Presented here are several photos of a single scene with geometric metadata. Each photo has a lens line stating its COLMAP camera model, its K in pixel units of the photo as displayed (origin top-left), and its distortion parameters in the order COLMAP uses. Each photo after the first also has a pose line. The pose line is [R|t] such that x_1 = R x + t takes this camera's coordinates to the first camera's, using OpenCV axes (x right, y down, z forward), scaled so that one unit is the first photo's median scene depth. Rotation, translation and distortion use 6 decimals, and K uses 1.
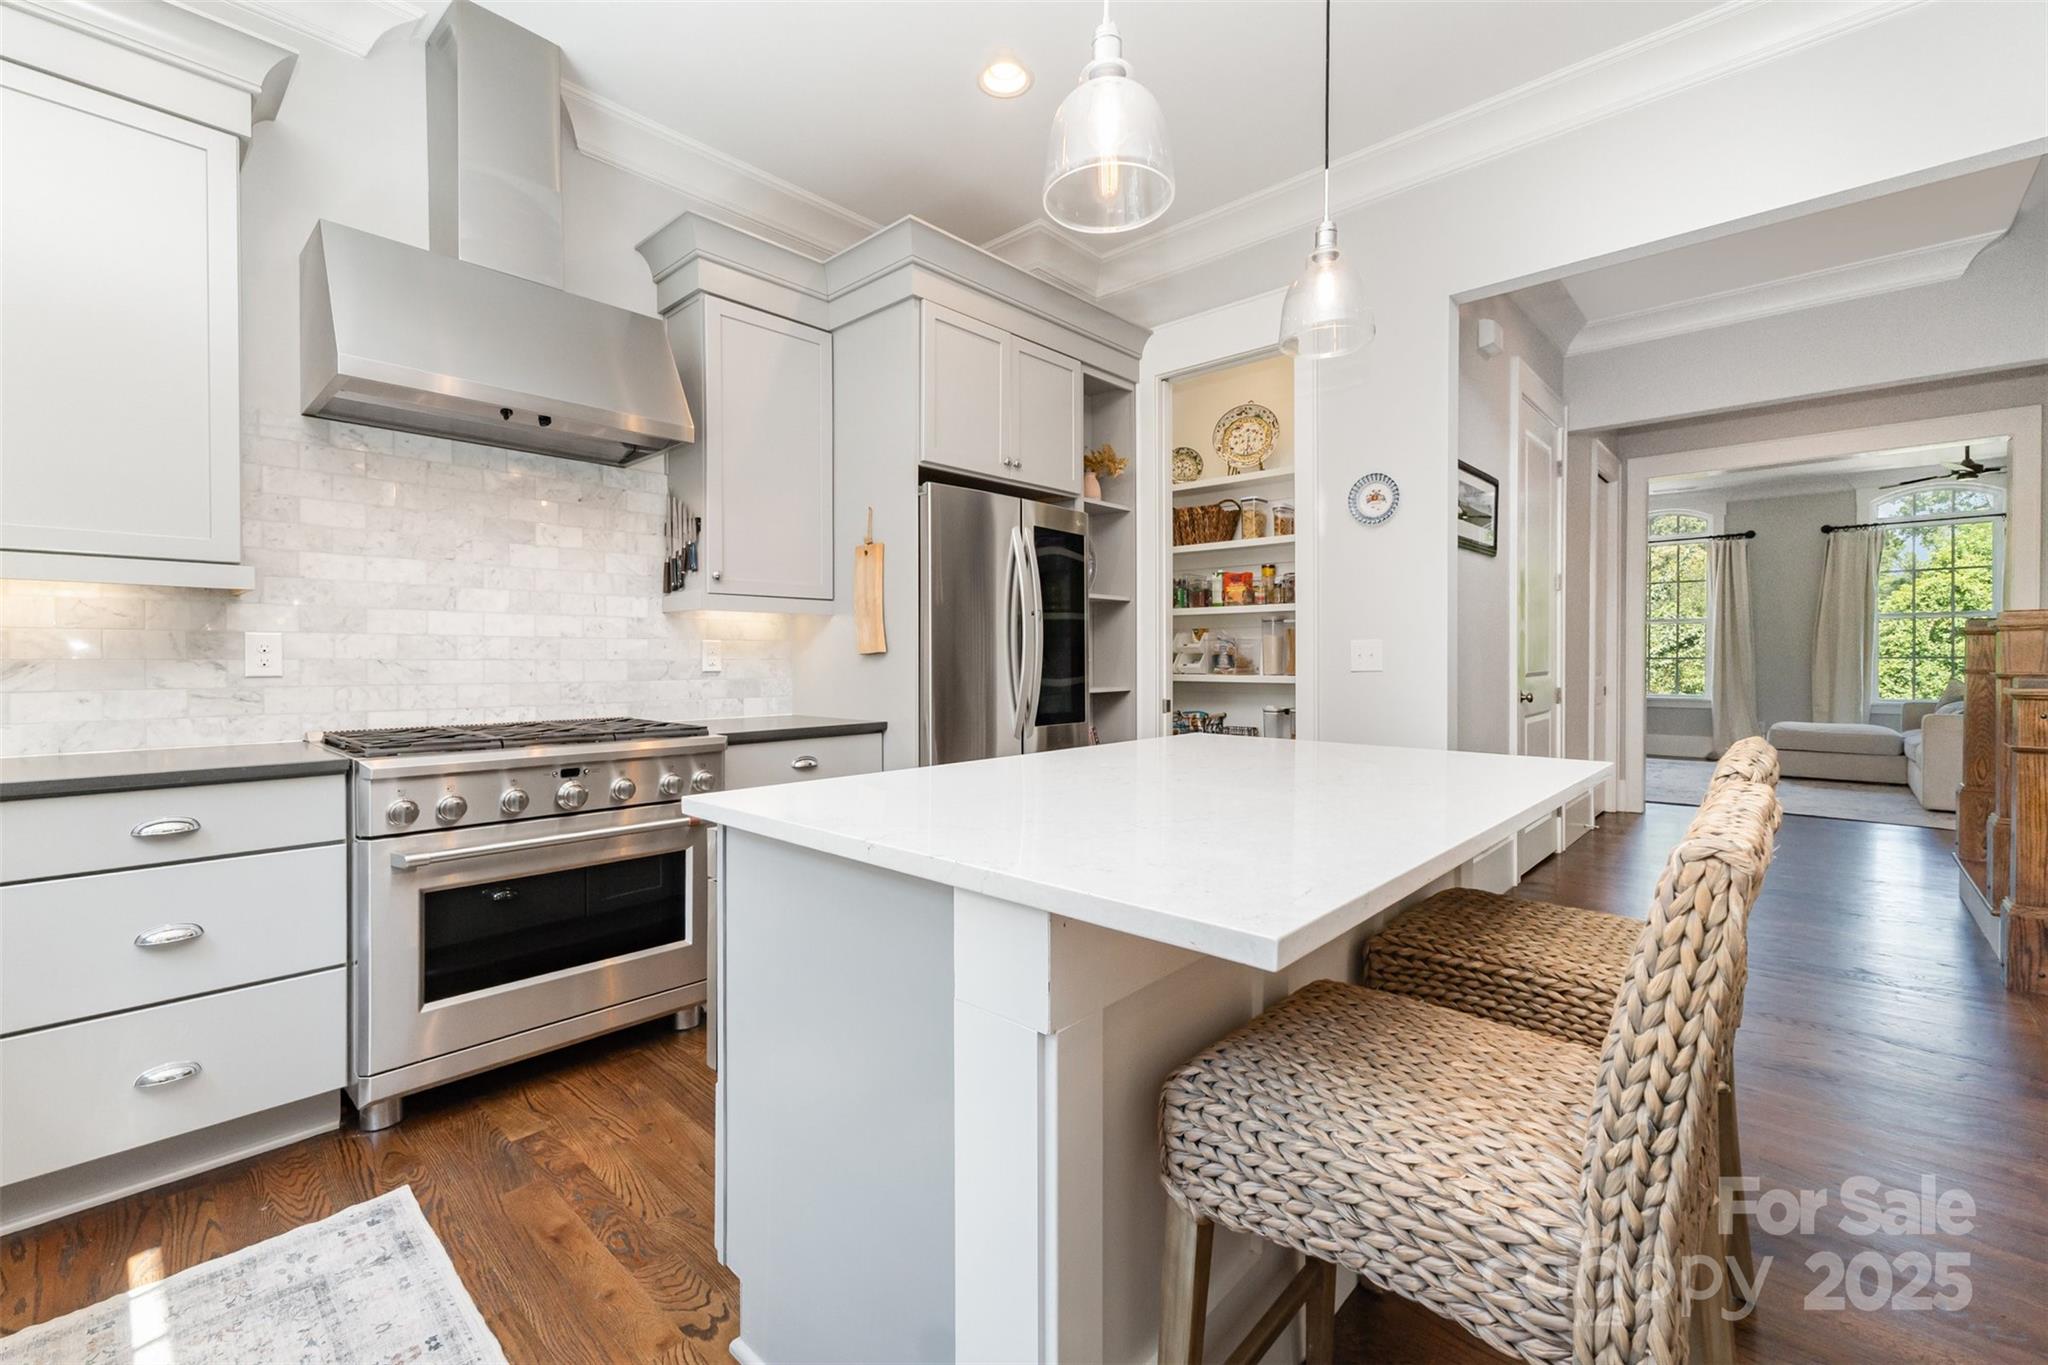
lens RADIAL K [[864.5, 0, 1022.1], [0, 864.5, 681.7], [0, 0, 1]] dist [0.006857, -0.000463]
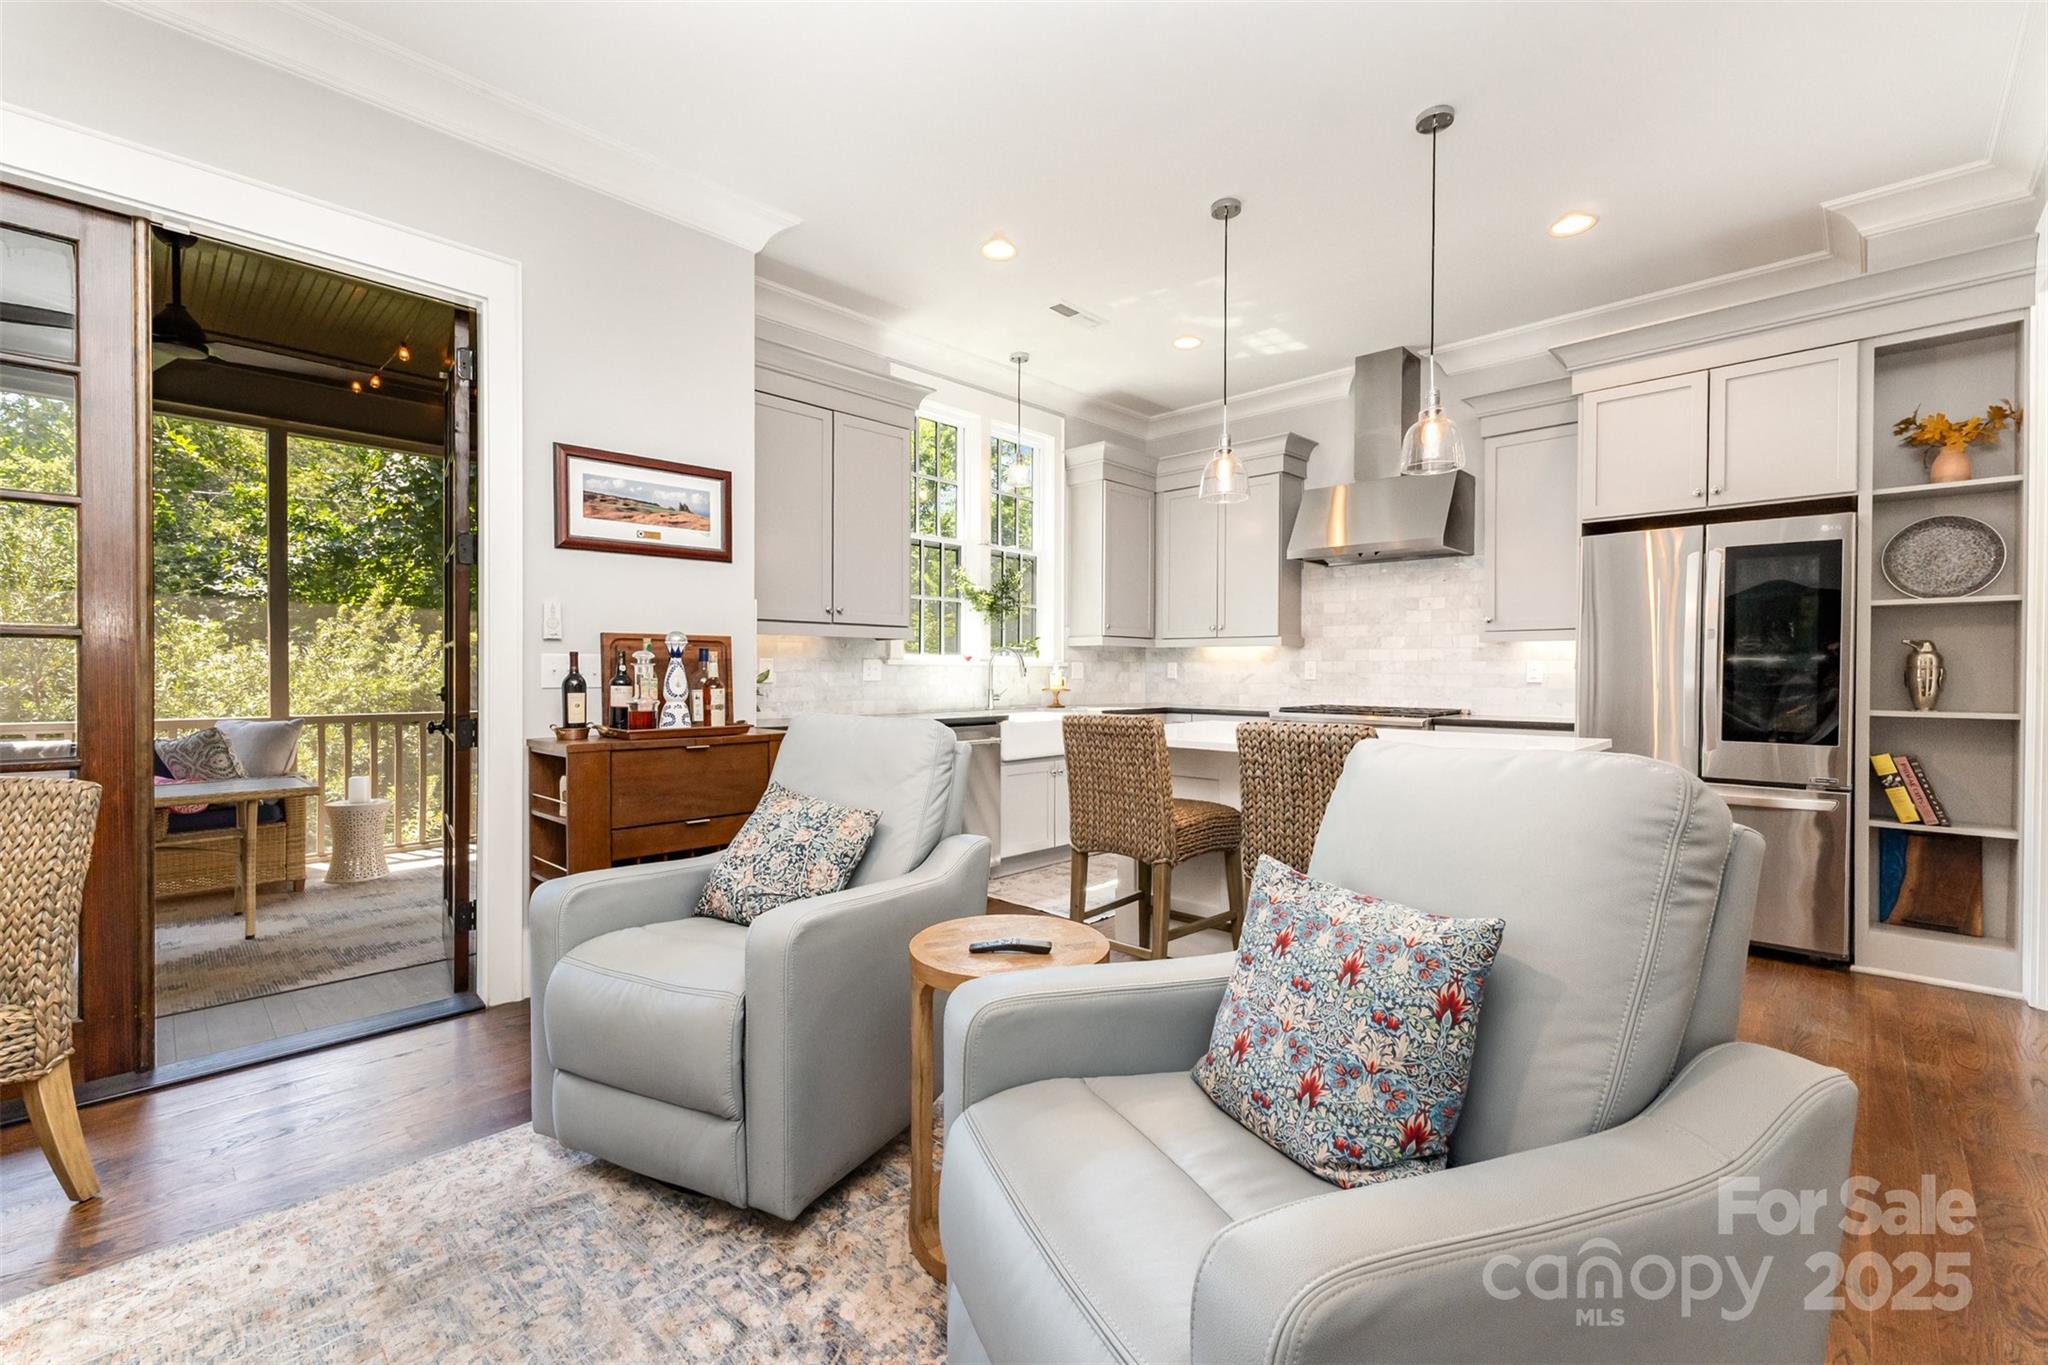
lens RADIAL K [[864.5, 0, 1022.1], [0, 864.5, 681.7], [0, 0, 1]] dist [0.006857, -0.000463]
pose [[-0.029171, 0.022327, -0.999325, 1.284679], [-0.026783, 0.999374, 0.023110, -0.028479], [0.999216, 0.027440, -0.028555, 0.230460]]
